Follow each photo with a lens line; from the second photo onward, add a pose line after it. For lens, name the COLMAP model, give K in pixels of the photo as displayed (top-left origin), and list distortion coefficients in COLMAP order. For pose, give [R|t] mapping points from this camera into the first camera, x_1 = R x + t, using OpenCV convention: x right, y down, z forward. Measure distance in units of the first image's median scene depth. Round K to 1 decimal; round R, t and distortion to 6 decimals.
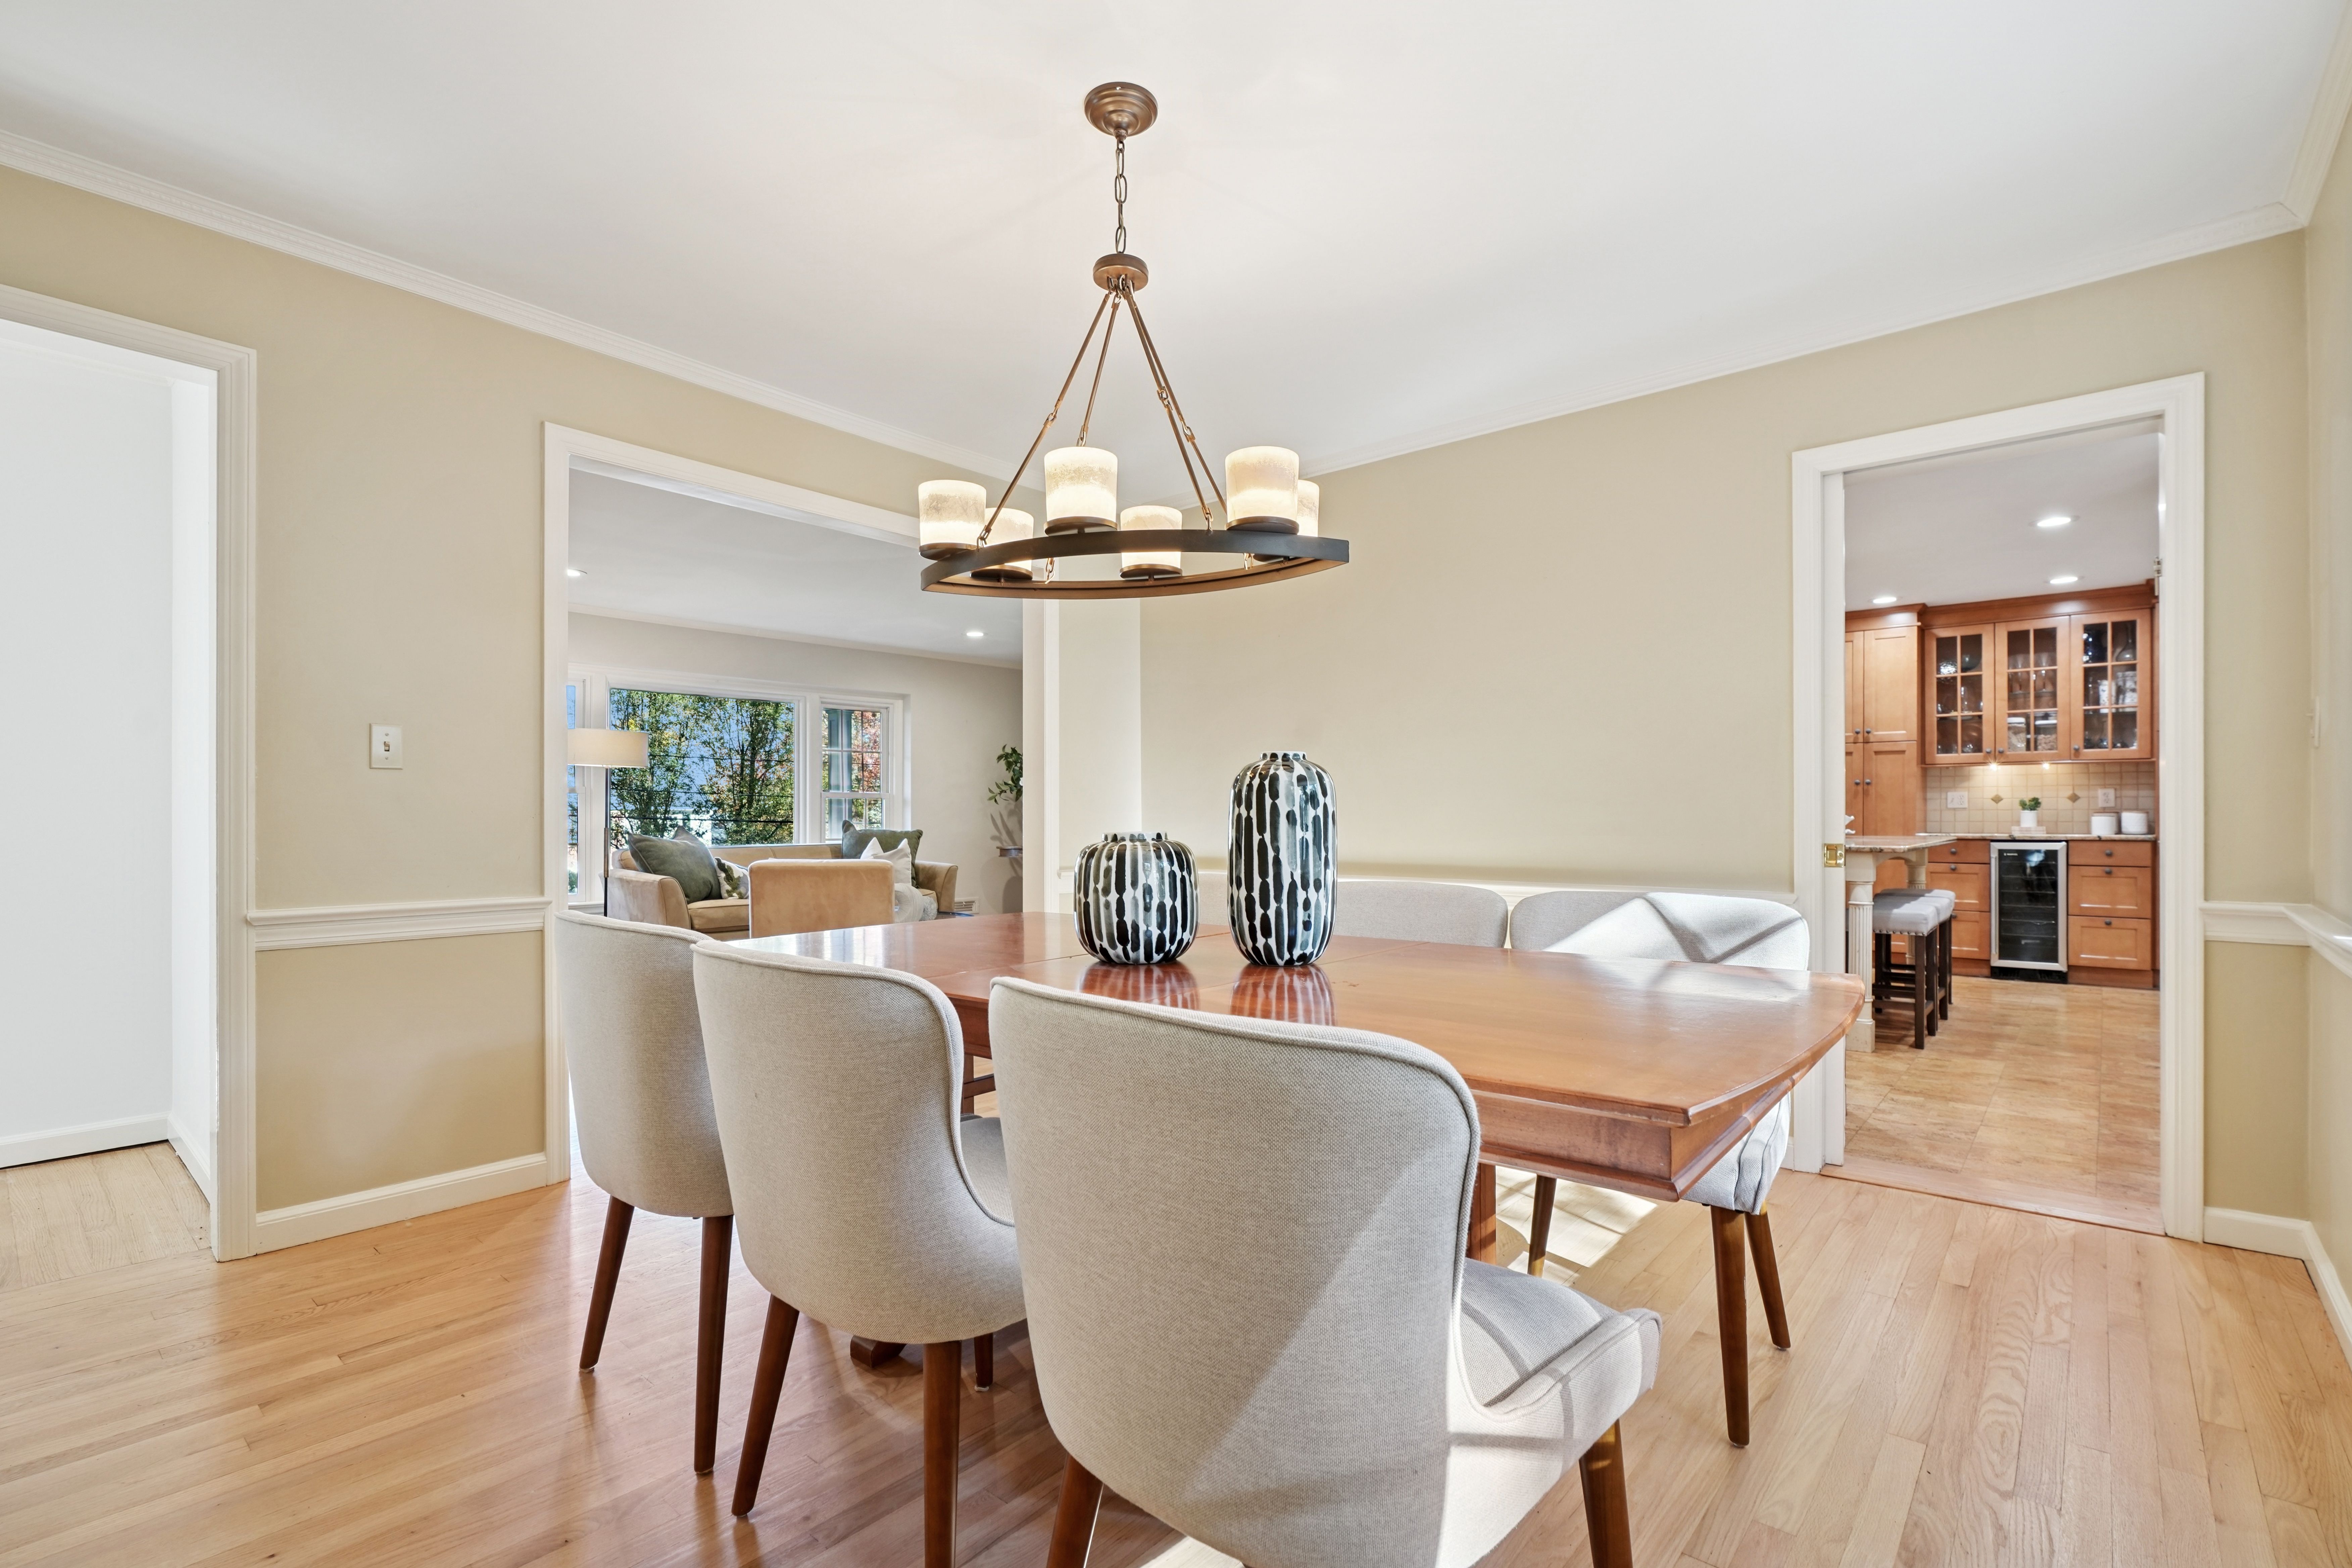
lens RADIAL K [[1077.9, 0, 1175.1], [0, 1077.9, 800.3], [0, 0, 1]] dist [-0.003883, -0.000316]
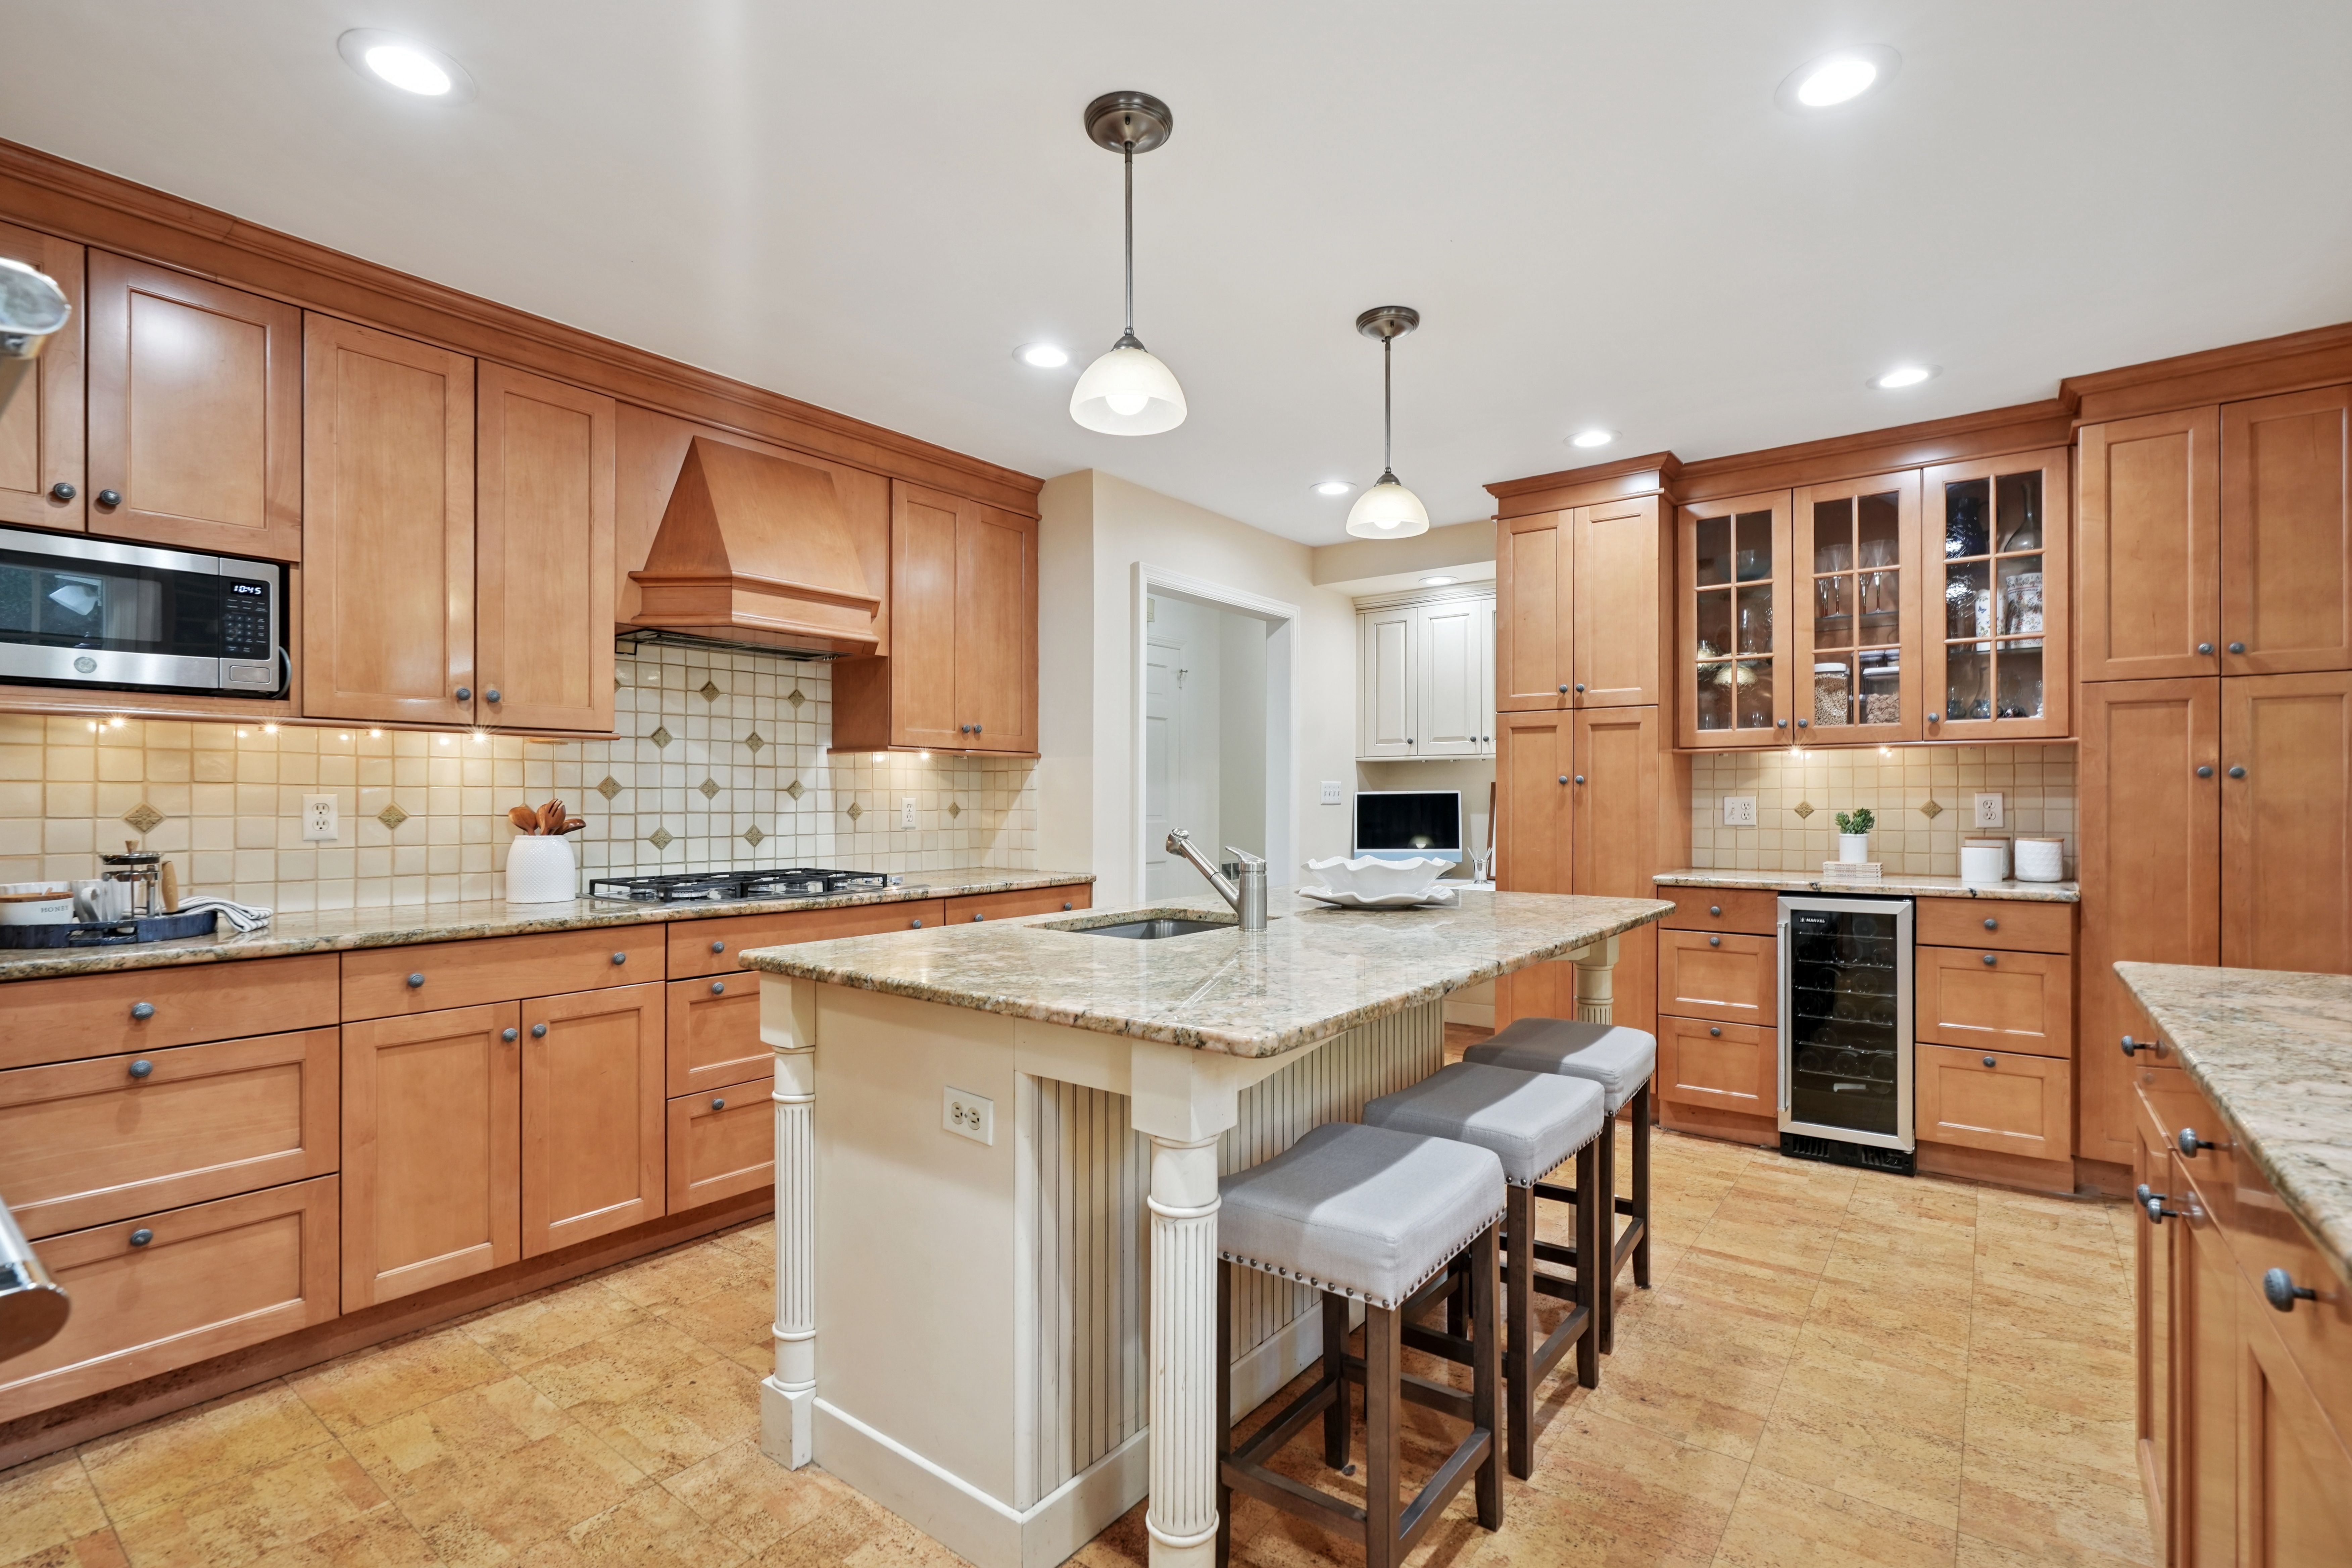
lens RADIAL K [[1077.9, 0, 1175.2], [0, 1077.9, 784.8], [0, 0, 1]] dist [-0.003883, -0.000316]
pose [[0.998077, 0.001961, 0.061948, 0.424577], [-0.001715, 0.999990, -0.004020, -0.012637], [-0.061955, 0.003906, 0.998071, 0.484809]]
